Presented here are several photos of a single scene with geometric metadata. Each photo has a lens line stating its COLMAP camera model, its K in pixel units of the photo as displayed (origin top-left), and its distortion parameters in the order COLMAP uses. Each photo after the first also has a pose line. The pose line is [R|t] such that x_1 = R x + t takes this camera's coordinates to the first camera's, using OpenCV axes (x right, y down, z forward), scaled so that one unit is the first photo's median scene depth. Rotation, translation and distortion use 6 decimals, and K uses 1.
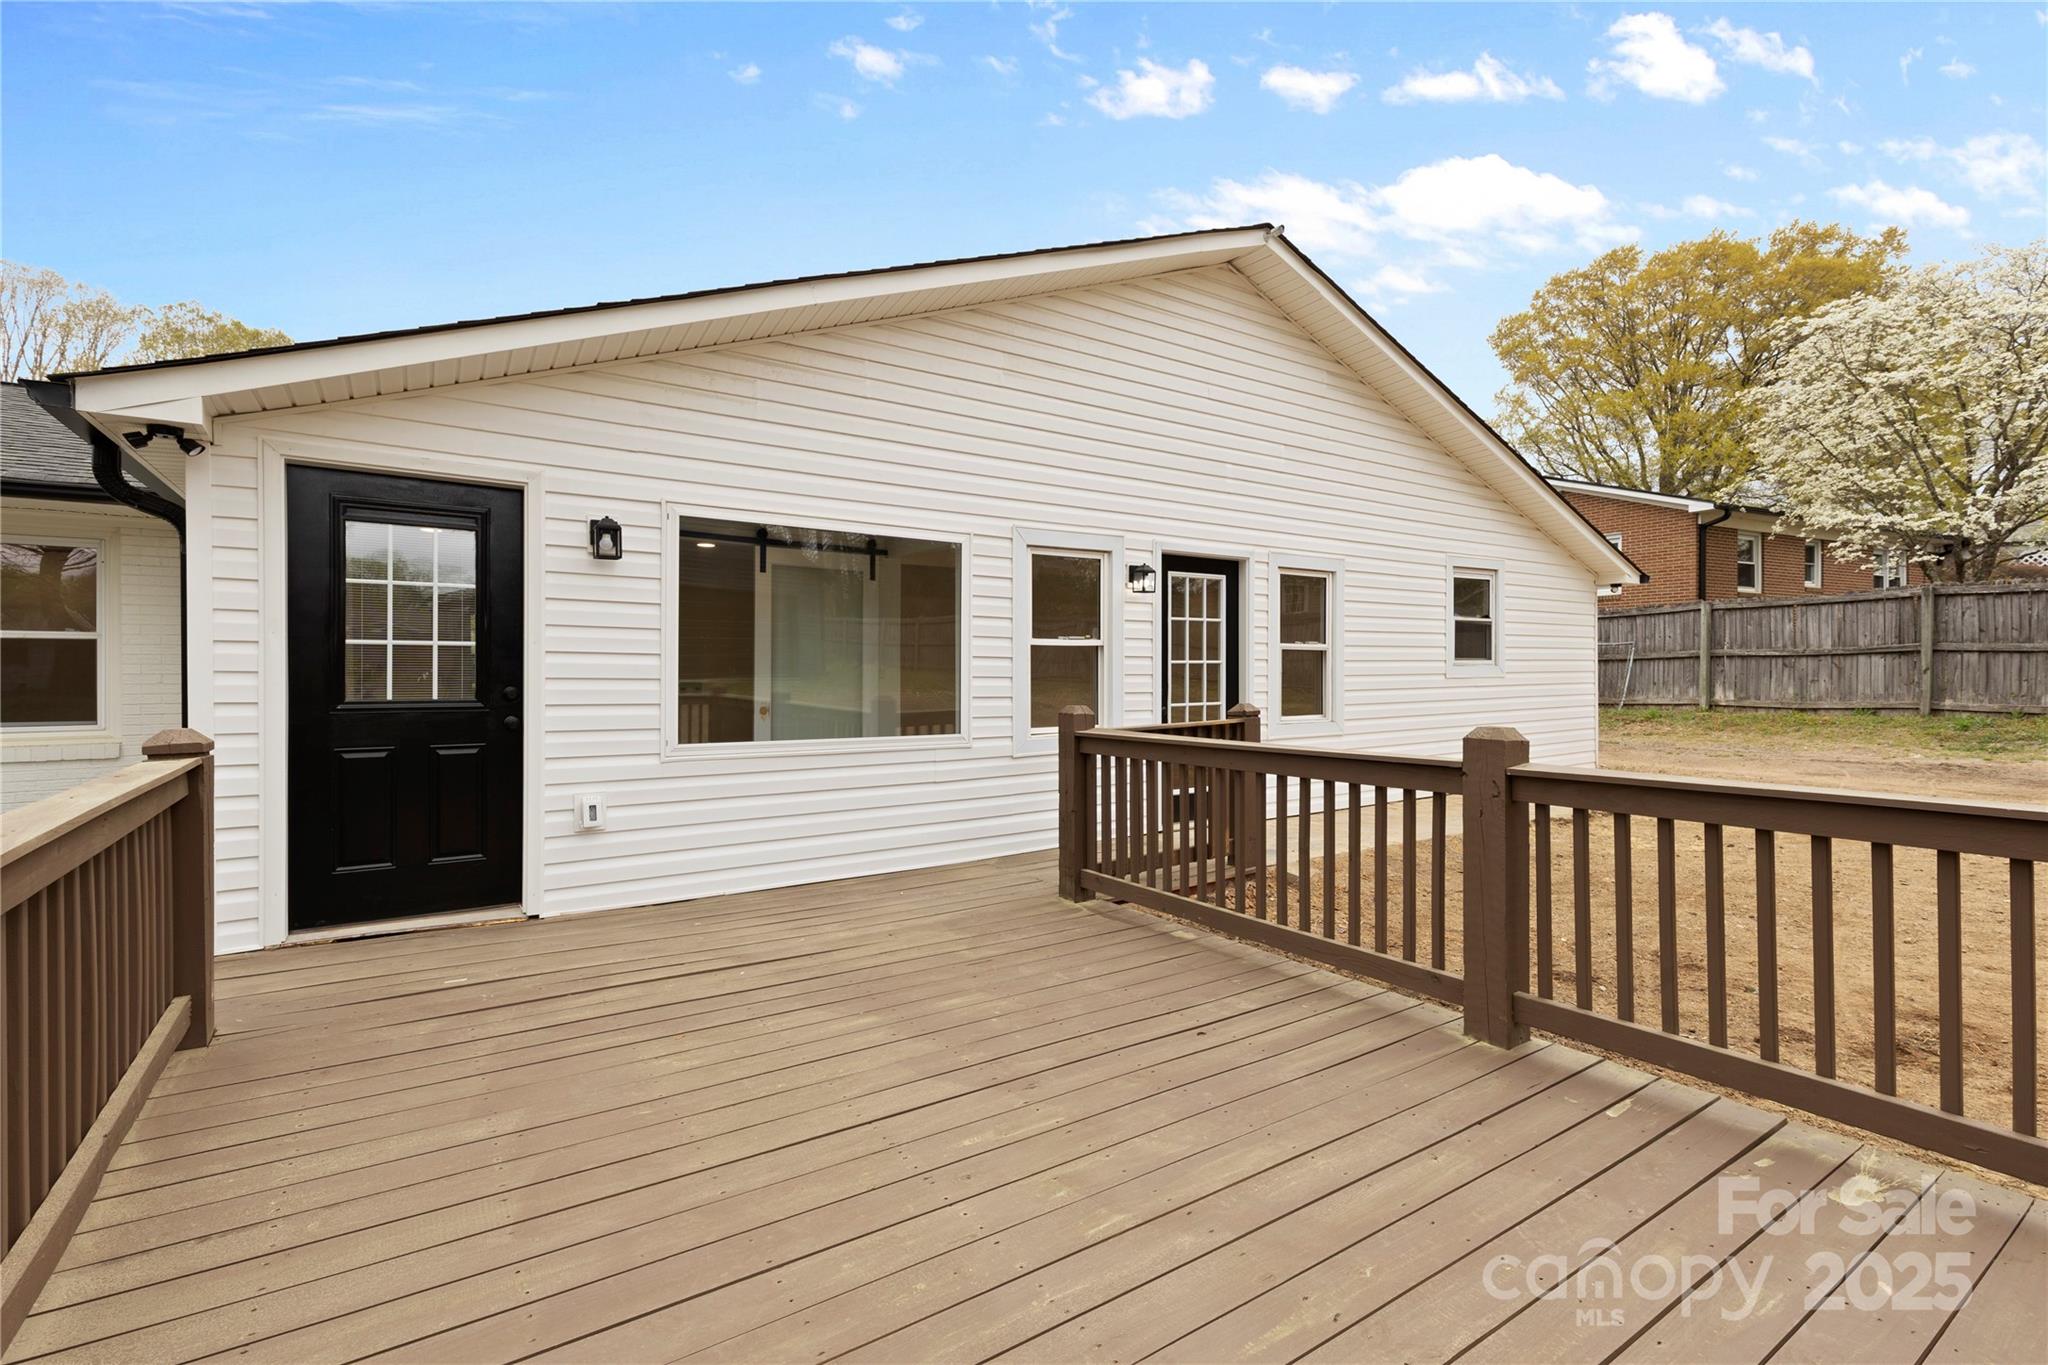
lens RADIAL K [[917.9, 0, 1025.2], [0, 917.9, 678.6], [0, 0, 1]] dist [0.007403, -0.001179]
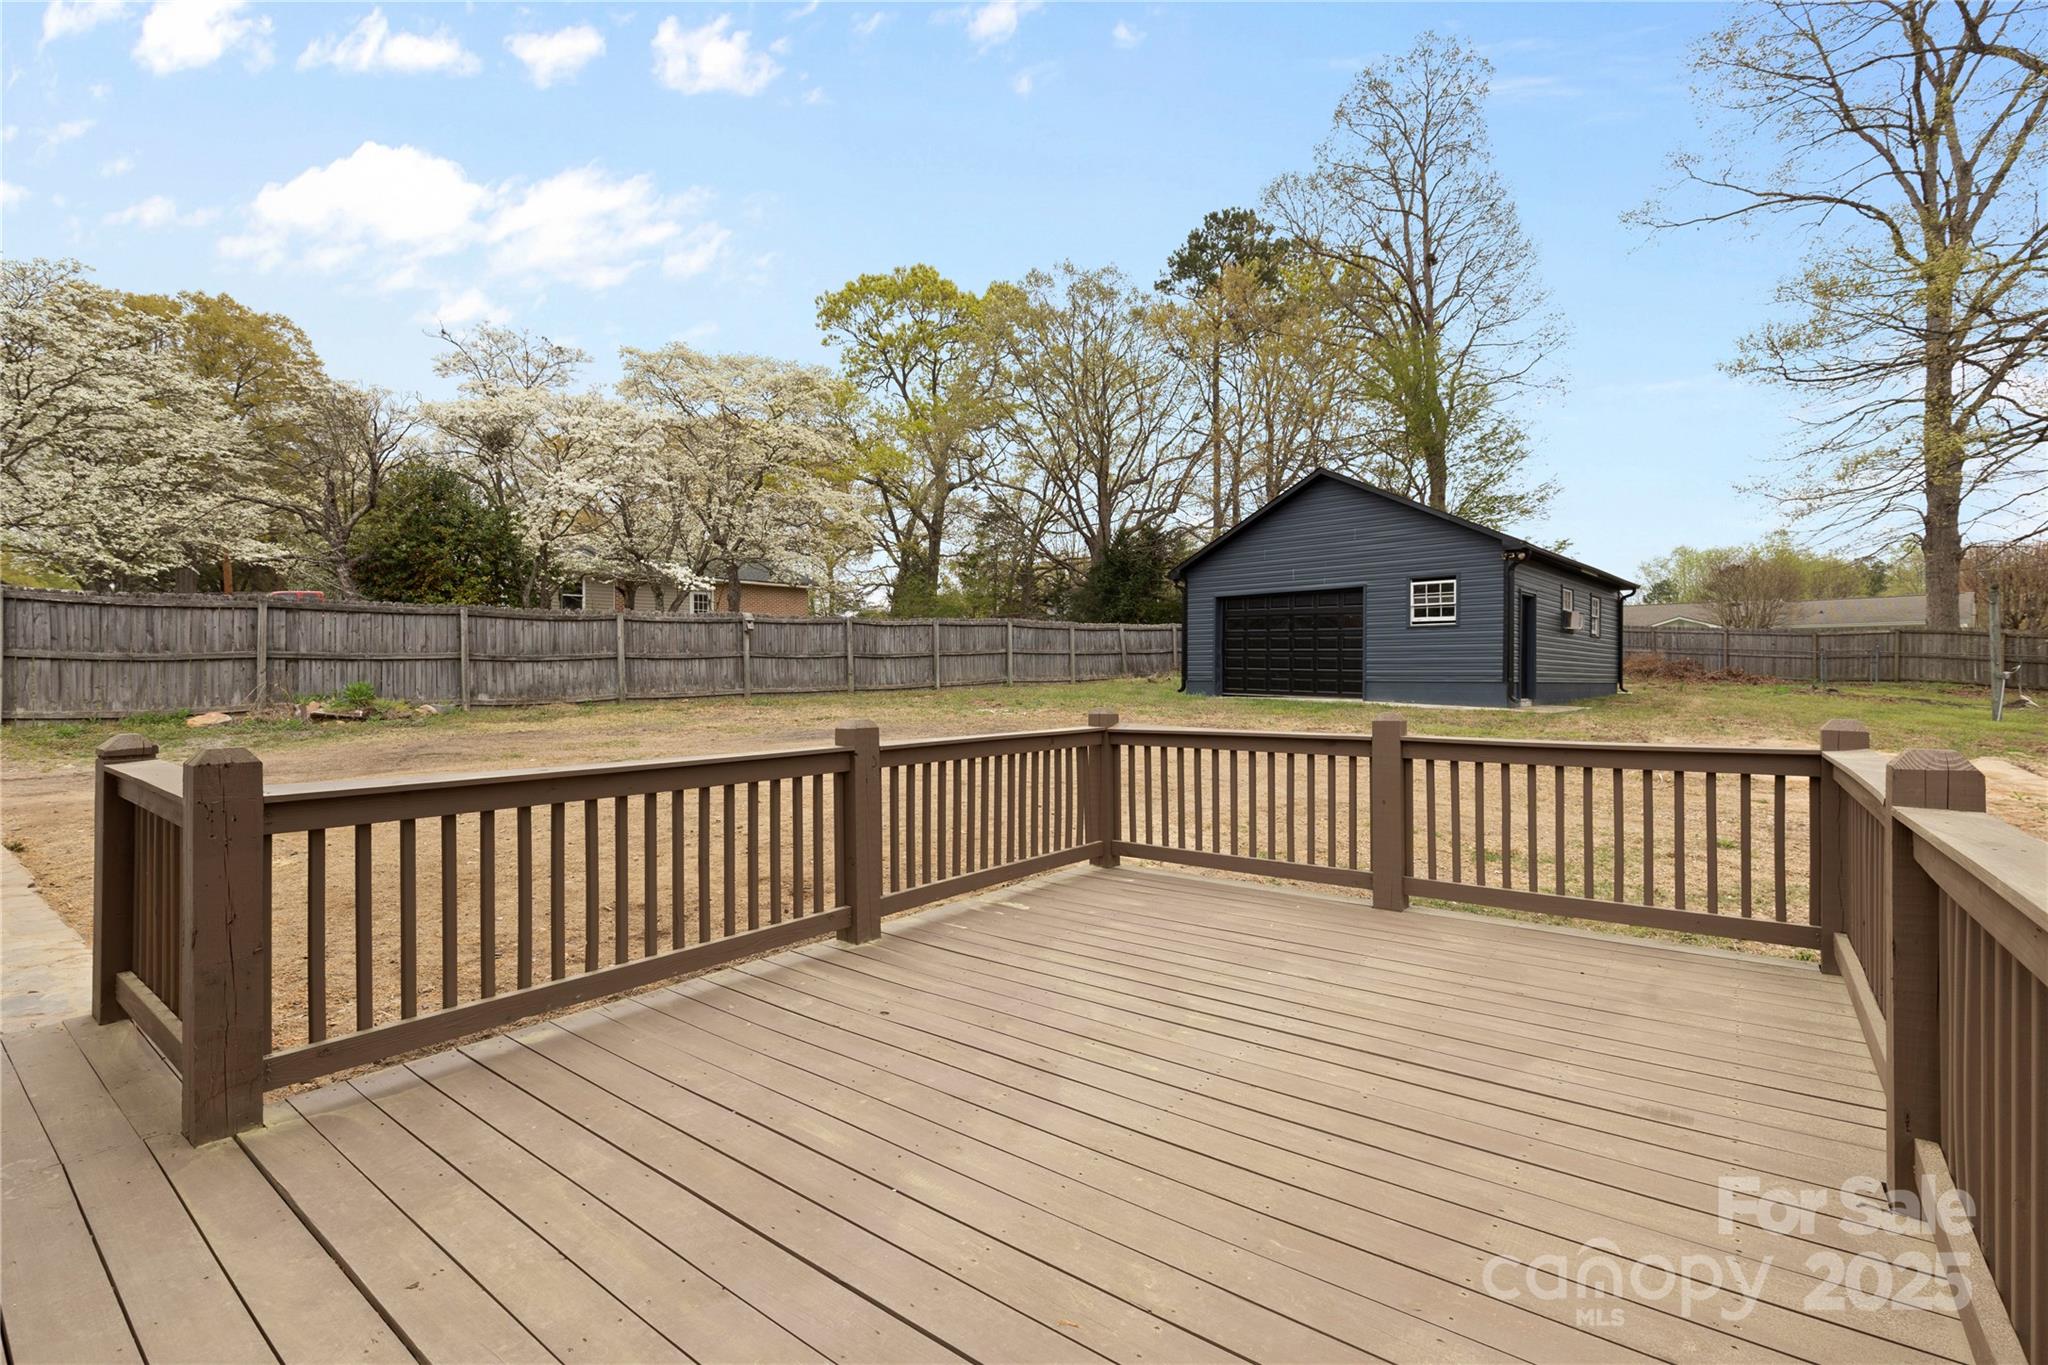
lens RADIAL K [[917.9, 0, 1008.6], [0, 917.9, 670.1], [0, 0, 1]] dist [0.007403, -0.001179]
pose [[-0.305756, 0.012064, 0.952034, -0.262146], [0.003157, 0.999927, -0.011657, -0.002282], [-0.952105, -0.000558, -0.305772, 0.347882]]
